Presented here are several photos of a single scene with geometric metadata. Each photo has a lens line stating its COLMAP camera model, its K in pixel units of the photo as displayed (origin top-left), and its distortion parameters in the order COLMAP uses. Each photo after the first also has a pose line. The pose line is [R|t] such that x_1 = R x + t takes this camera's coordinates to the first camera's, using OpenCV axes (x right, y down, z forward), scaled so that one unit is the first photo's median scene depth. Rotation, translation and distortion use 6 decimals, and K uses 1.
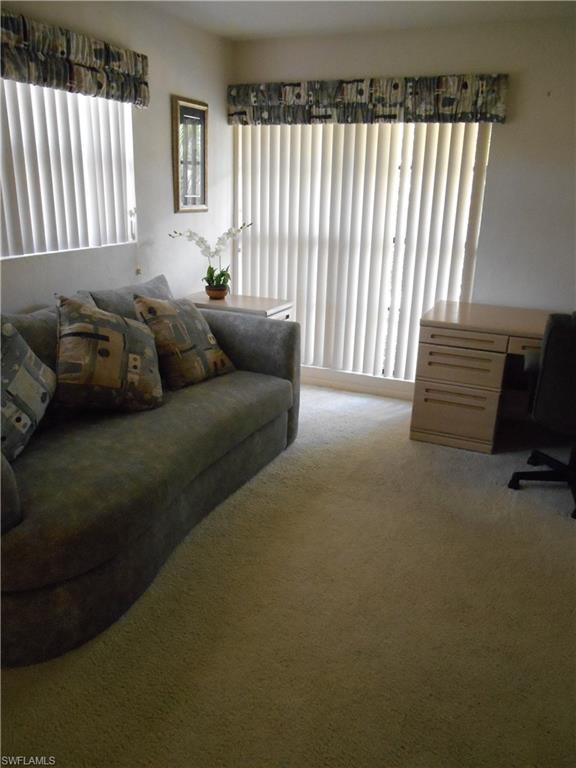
lens RADIAL K [[596.1, 0, 288.0], [0, 596.1, 384.0], [0, 0, 1]] dist [-0.019492, 0.005070]
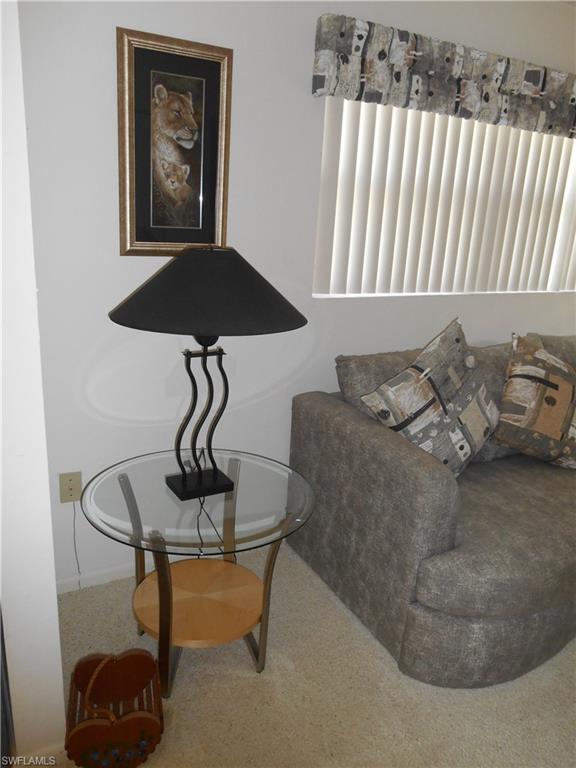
lens RADIAL K [[596.1, 0, 288.0], [0, 596.1, 384.0], [0, 0, 1]] dist [-0.019492, 0.005070]
pose [[0.796886, 0.198562, -0.570566, -0.105876], [-0.231777, 0.972657, 0.014780, 0.005746], [0.557899, 0.120466, 0.821119, -0.036922]]
